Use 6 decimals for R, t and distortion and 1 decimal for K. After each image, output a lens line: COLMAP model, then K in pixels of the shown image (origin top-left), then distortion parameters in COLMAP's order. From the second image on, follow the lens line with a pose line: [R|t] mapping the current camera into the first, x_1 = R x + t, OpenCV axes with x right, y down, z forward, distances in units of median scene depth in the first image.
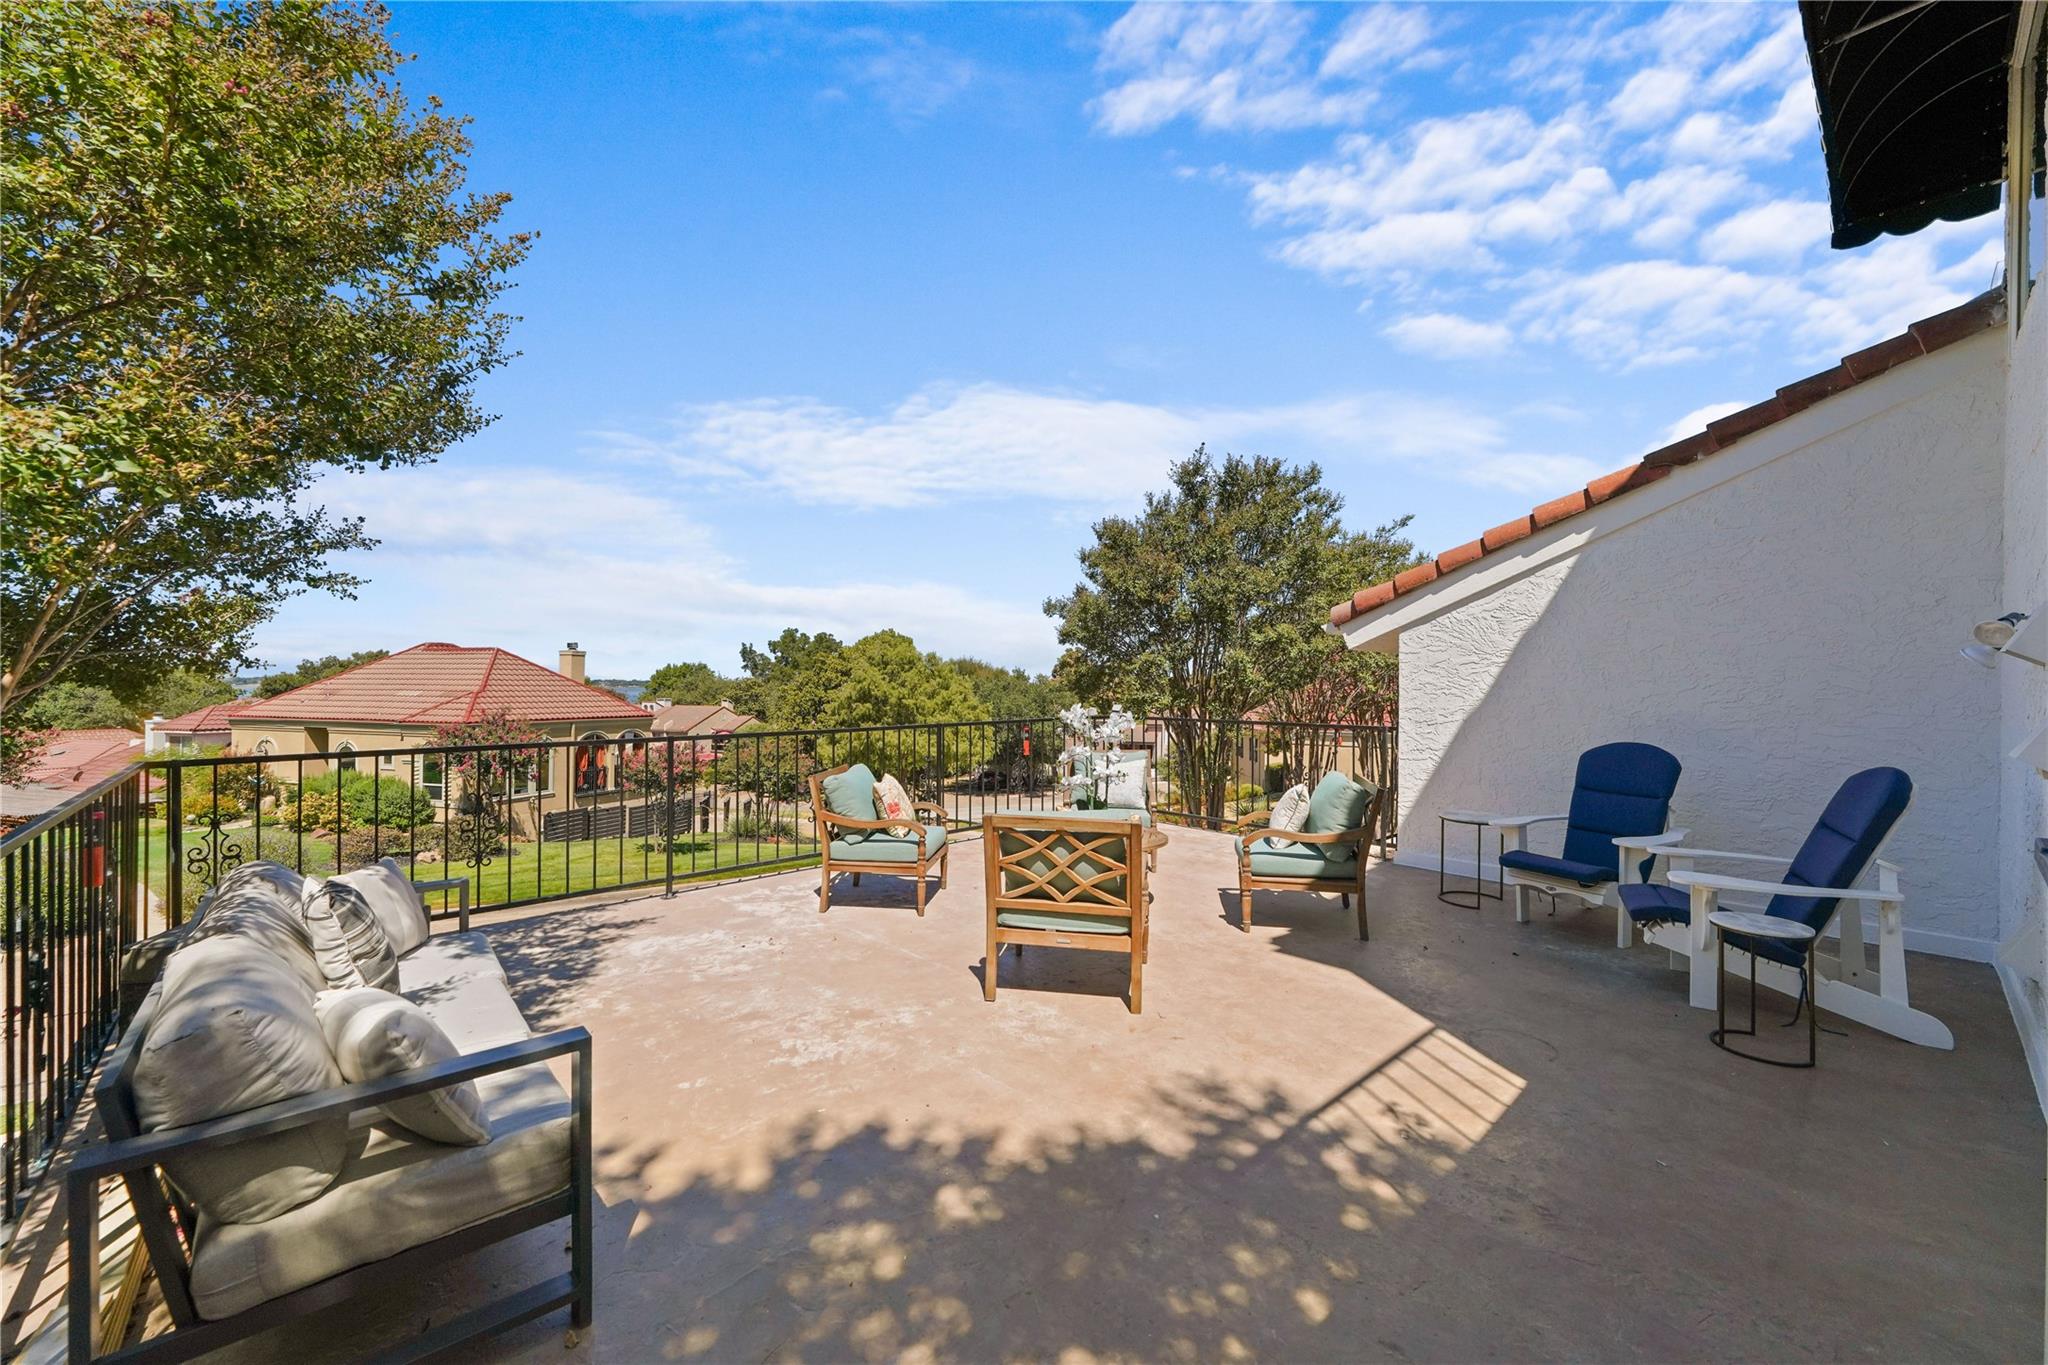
lens RADIAL K [[814.6, 0, 1020.5], [0, 814.6, 687.6], [0, 0, 1]] dist [0.001091, 0.000042]
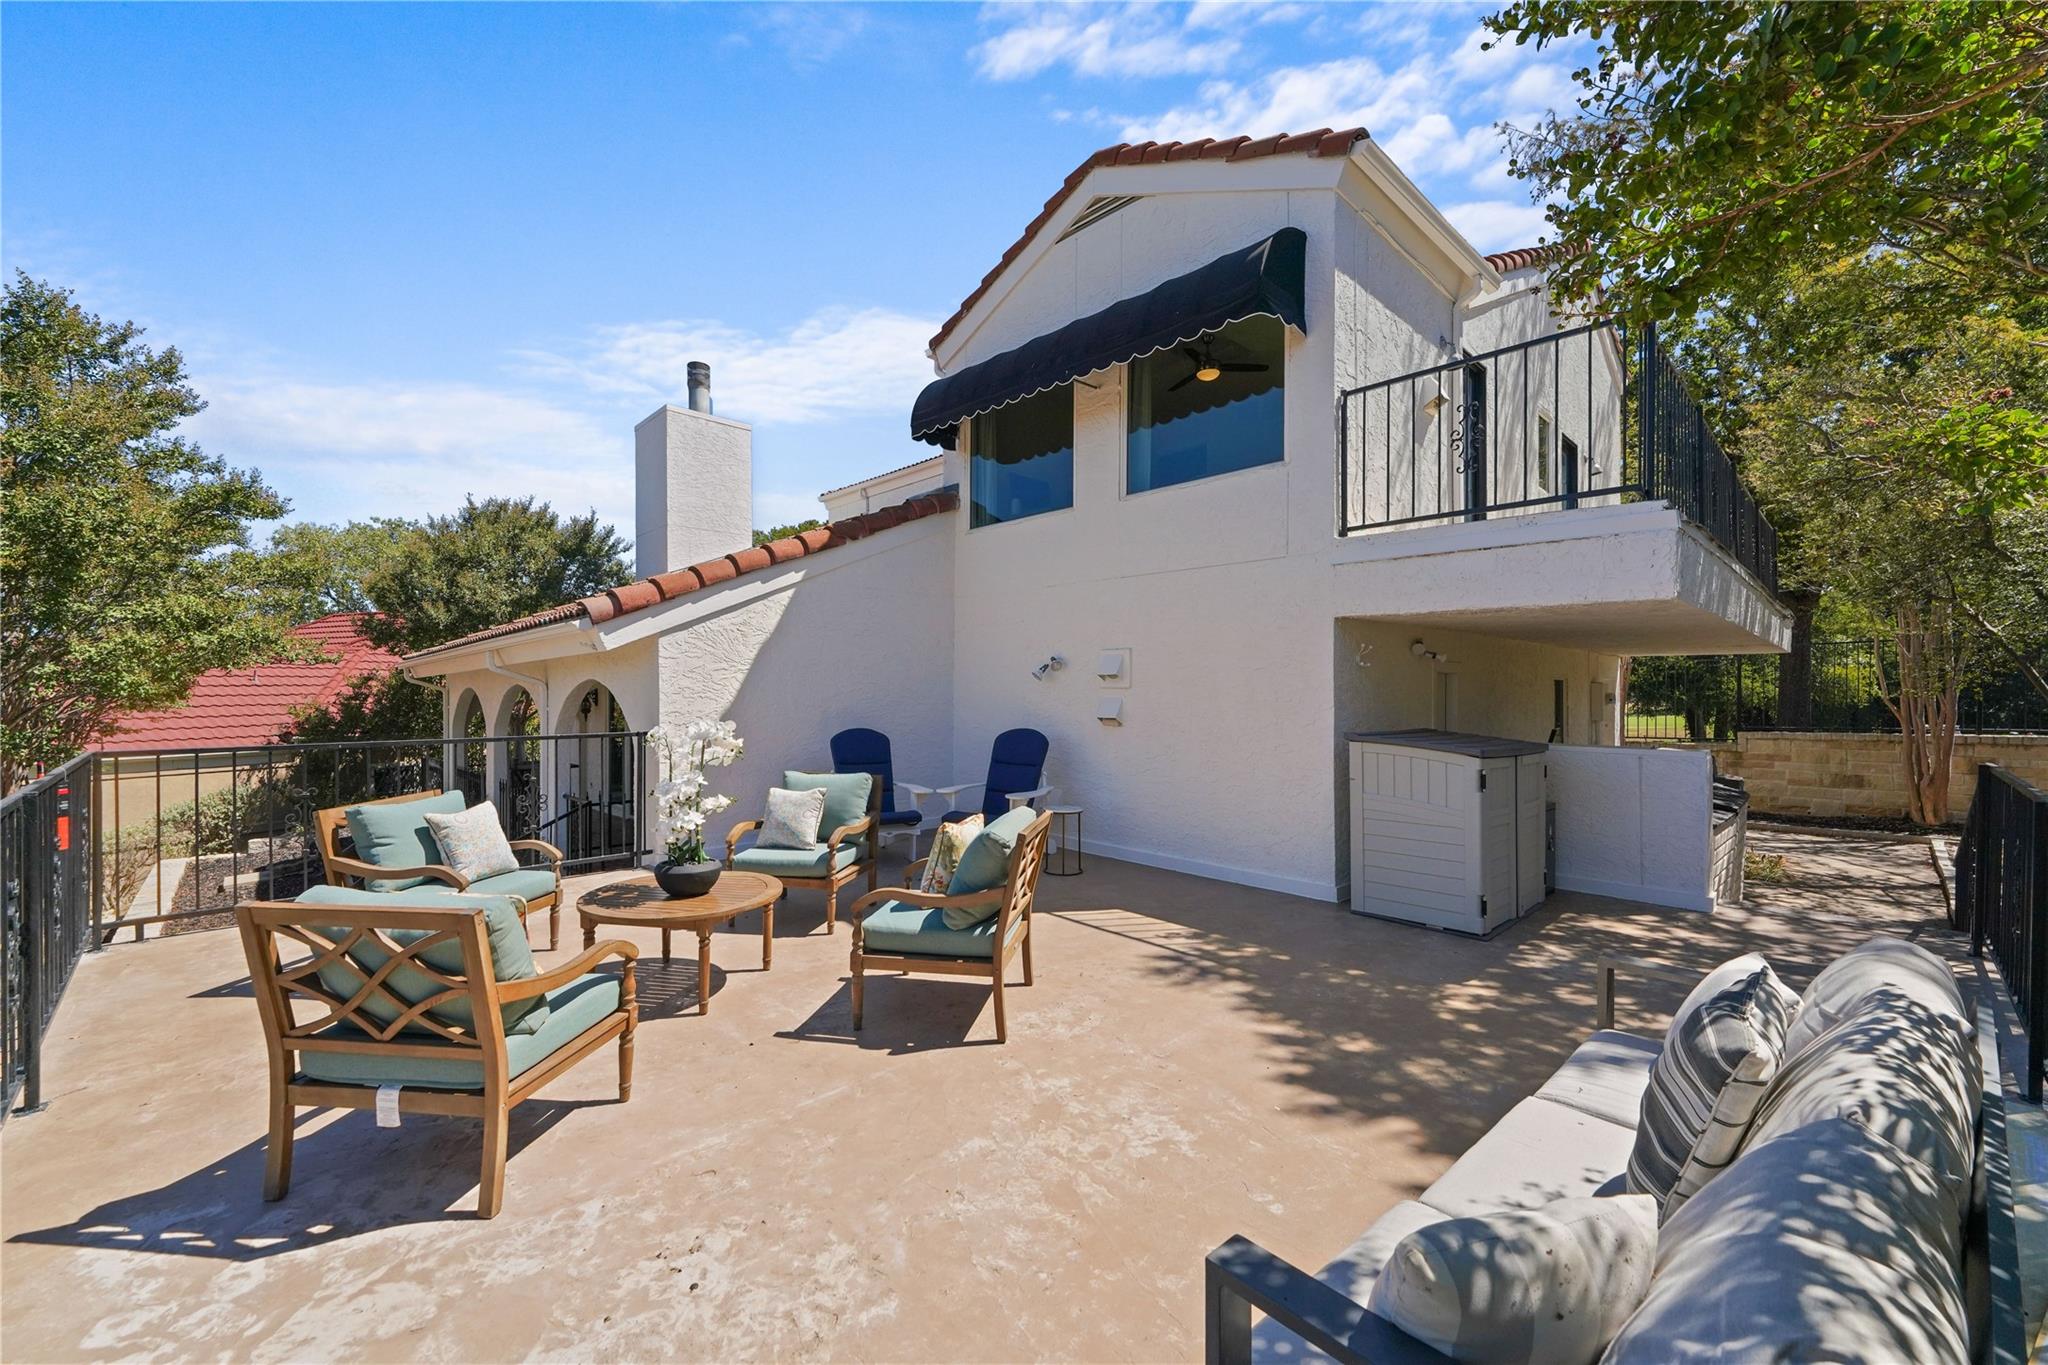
lens RADIAL K [[814.6, 0, 1020.5], [0, 814.6, 687.6], [0, 0, 1]] dist [0.001091, 0.000042]
pose [[-0.010351, -0.002090, 0.999944, -0.792907], [0.005230, 0.999984, 0.002144, -0.007311], [-0.999933, 0.005252, -0.010340, 0.835966]]
